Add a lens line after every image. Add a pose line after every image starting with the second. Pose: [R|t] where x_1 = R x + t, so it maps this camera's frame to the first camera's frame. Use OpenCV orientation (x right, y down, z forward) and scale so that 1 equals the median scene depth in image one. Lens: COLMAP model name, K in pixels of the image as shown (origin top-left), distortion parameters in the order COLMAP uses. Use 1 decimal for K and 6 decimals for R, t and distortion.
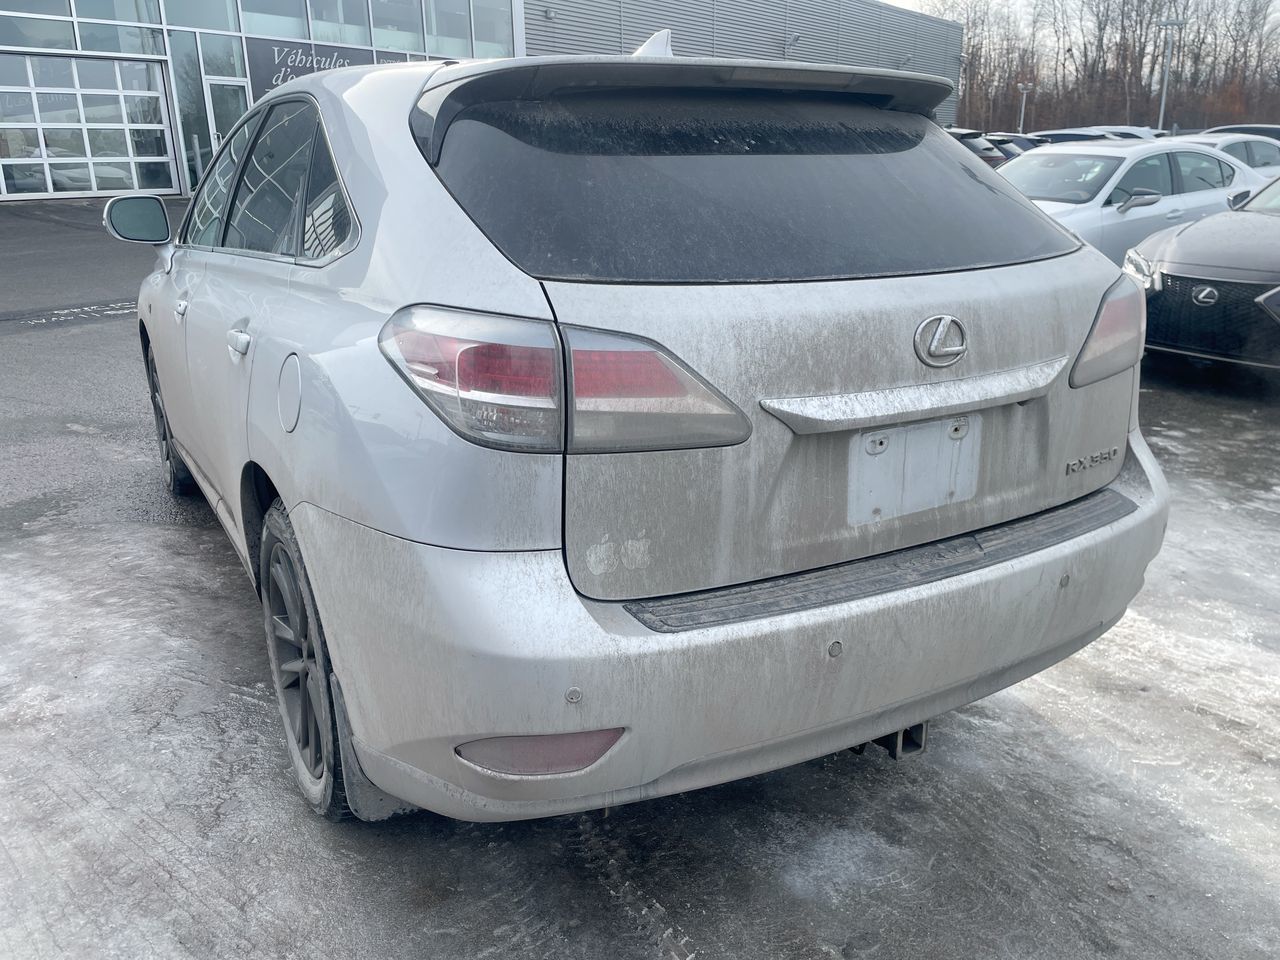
lens RADIAL K [[963.0, 0, 619.8], [0, 963.0, 470.1], [0, 0, 1]] dist [0.100361, -0.125939]
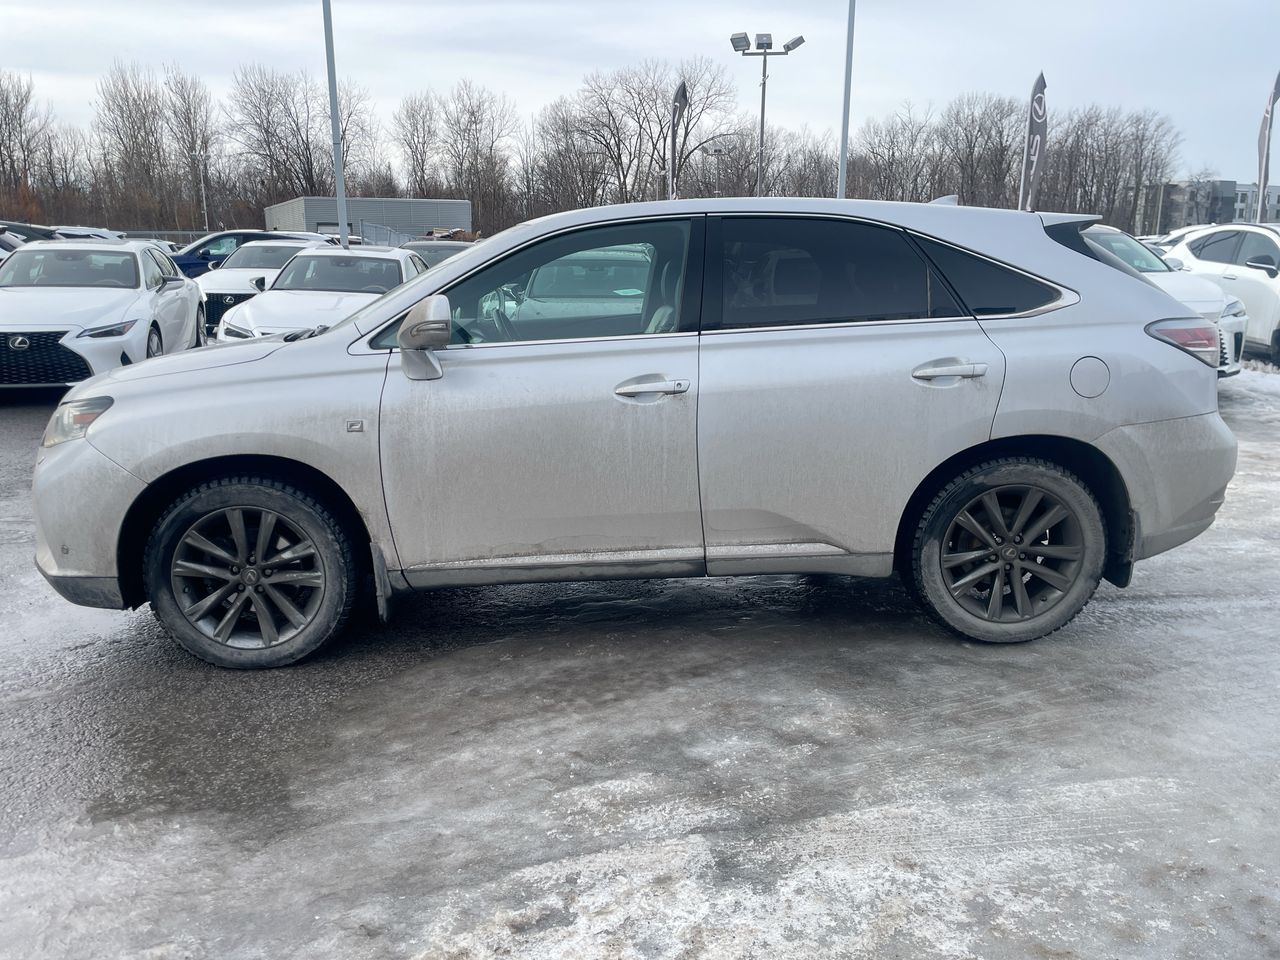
lens RADIAL K [[963.0, 0, 625.2], [0, 963.0, 466.0], [0, 0, 1]] dist [0.100361, -0.125939]
pose [[0.449655, -0.178585, 0.875167, -2.510128], [0.263418, 0.962744, 0.061113, -0.274154], [-0.853476, 0.203055, 0.479946, 0.905448]]
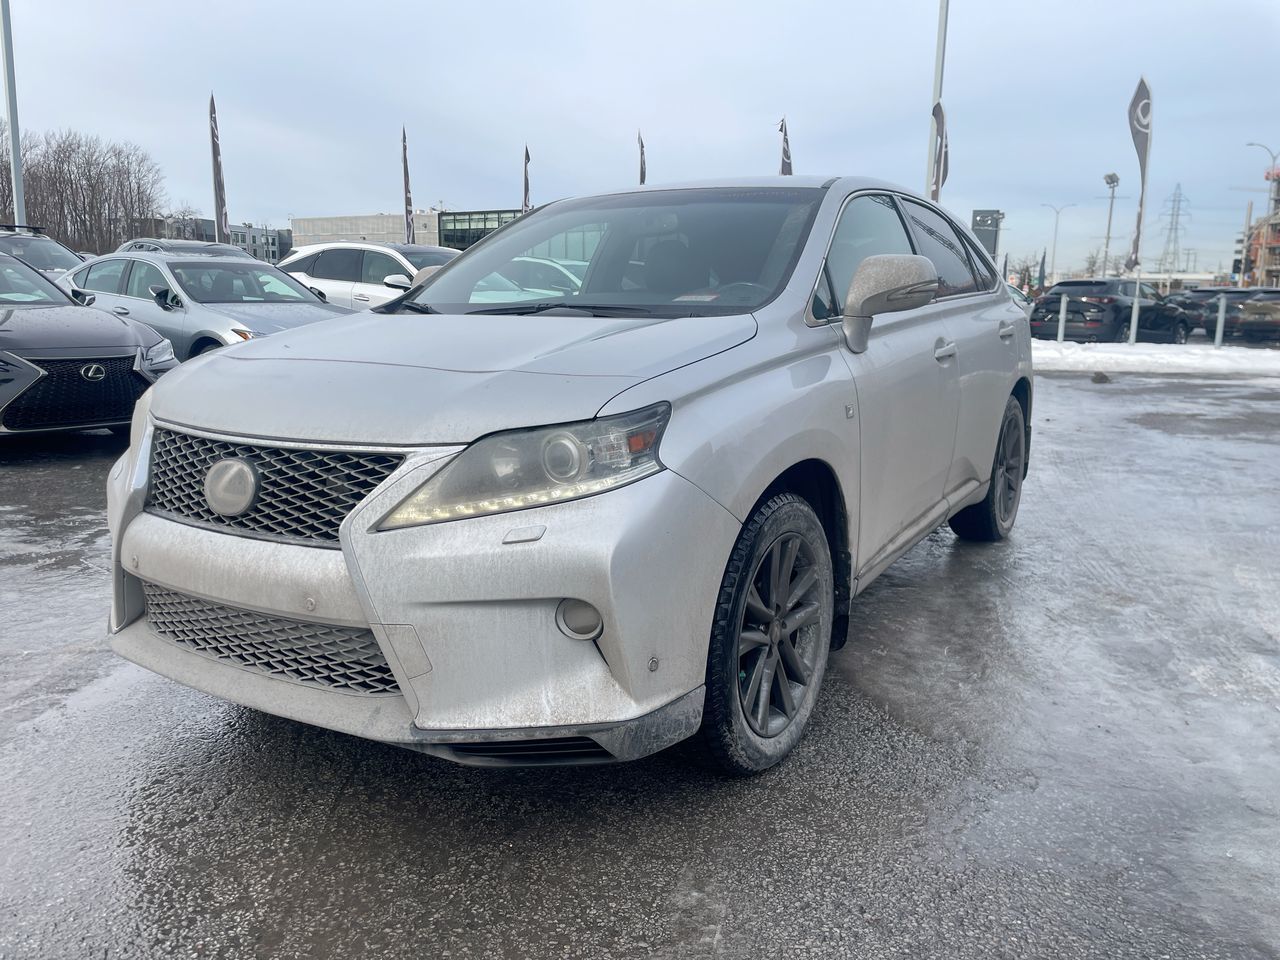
lens RADIAL K [[963.0, 0, 637.6], [0, 963.0, 465.1], [0, 0, 1]] dist [0.100361, -0.125939]
pose [[-0.471526, -0.147771, 0.869383, -2.279383], [0.255218, 0.920803, 0.294933, -0.836612], [-0.844113, 0.360951, -0.396469, 3.180167]]
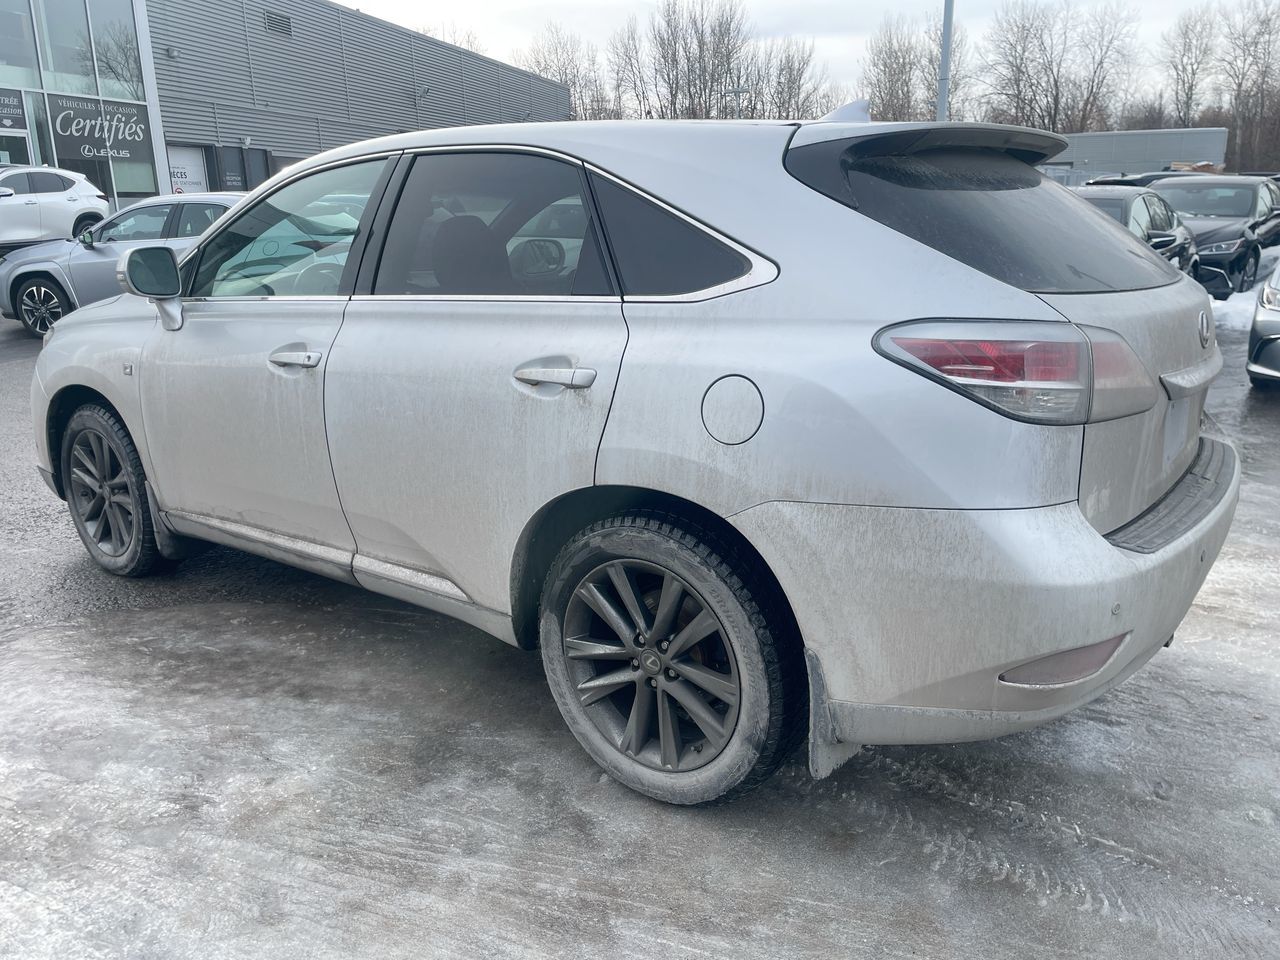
lens RADIAL K [[963.0, 0, 623.3], [0, 963.0, 468.3], [0, 0, 1]] dist [0.100361, -0.125939]
pose [[0.926120, -0.100551, 0.363580, -0.885891], [0.117398, 0.992783, -0.024477, 0.001104], [-0.358495, 0.065352, 0.931241, 0.002706]]
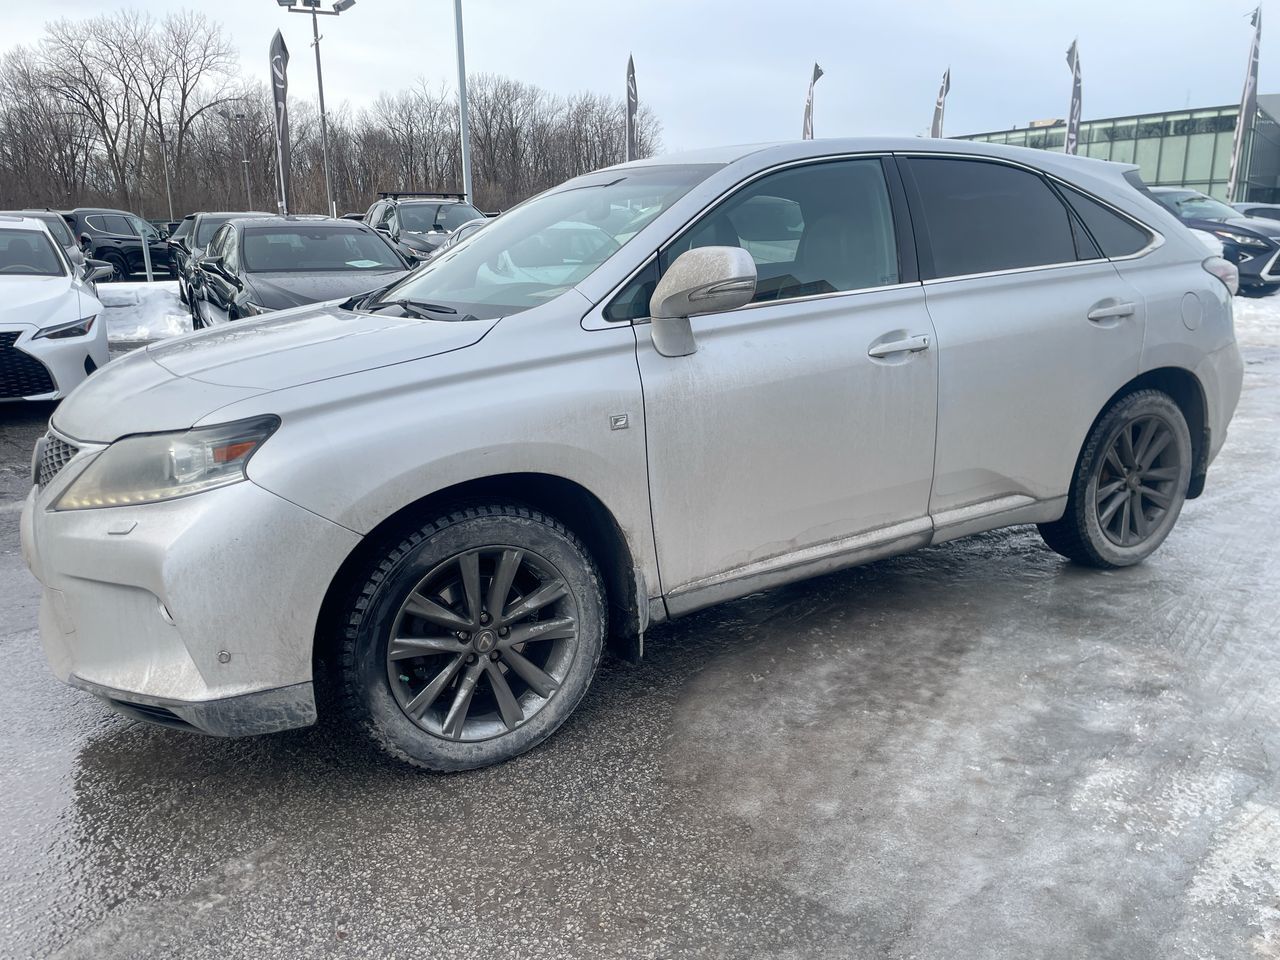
lens RADIAL K [[963.0, 0, 632.9], [0, 963.0, 478.1], [0, 0, 1]] dist [0.100361, -0.125939]
pose [[-0.014226, -0.235999, 0.971649, -2.507501], [0.312303, 0.922084, 0.228533, -0.619094], [-0.949876, 0.306700, 0.060586, 2.165050]]
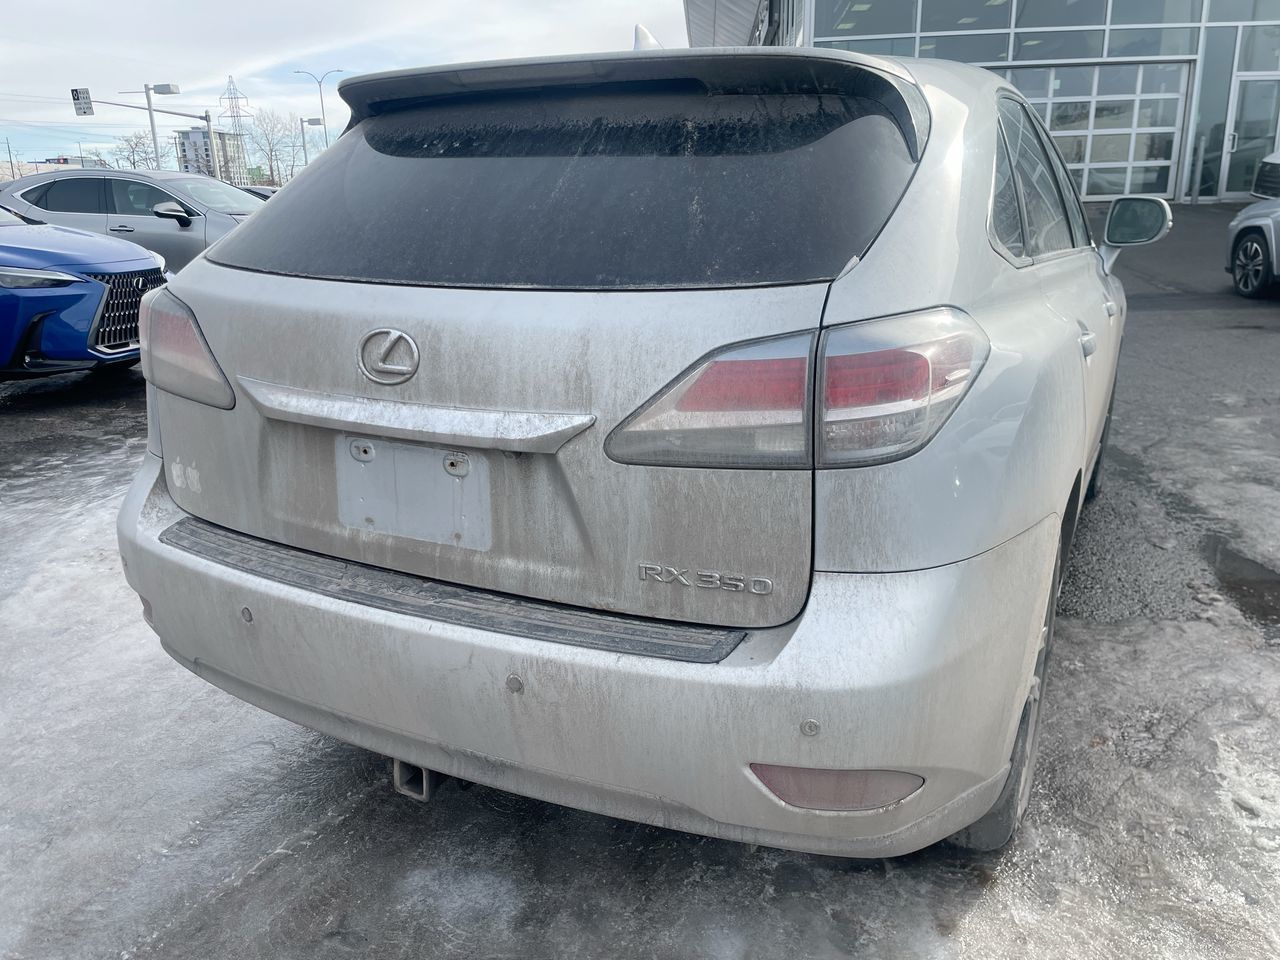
lens RADIAL K [[963.0, 0, 626.0], [0, 963.0, 483.3], [0, 0, 1]] dist [0.100361, -0.125939]
pose [[0.535405, 0.243871, -0.808622, 1.131222], [-0.237825, 0.962198, 0.132719, -0.177246], [0.810420, 0.121252, 0.573164, 0.609492]]
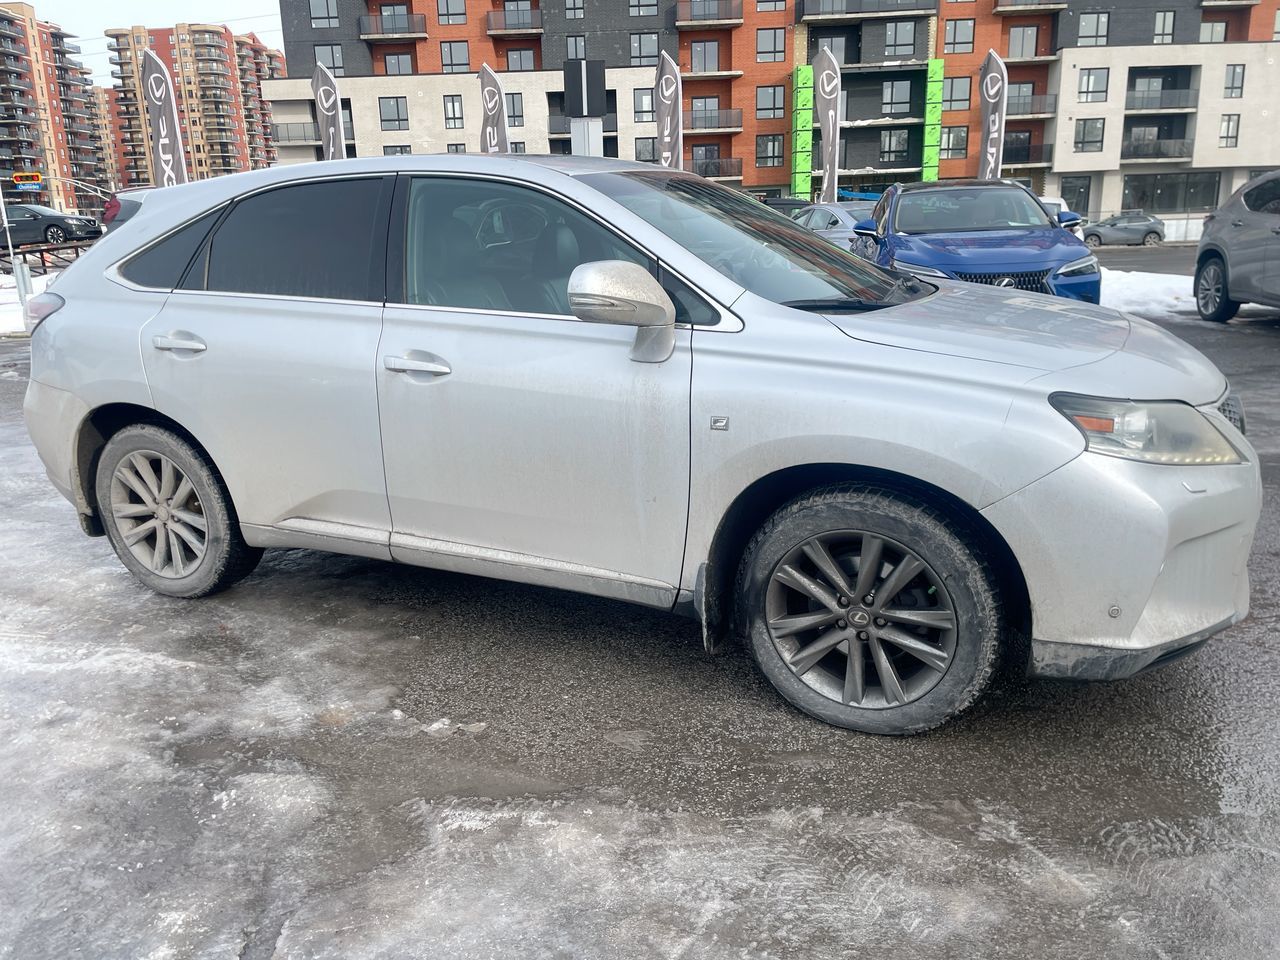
lens RADIAL K [[963.0, 0, 627.8], [0, 963.0, 481.9], [0, 0, 1]] dist [0.100361, -0.125939]
pose [[-0.822142, 0.185709, -0.538140, 0.790681], [-0.125528, 0.862890, 0.489554, -1.172367], [0.555270, 0.470035, -0.686107, 3.760482]]
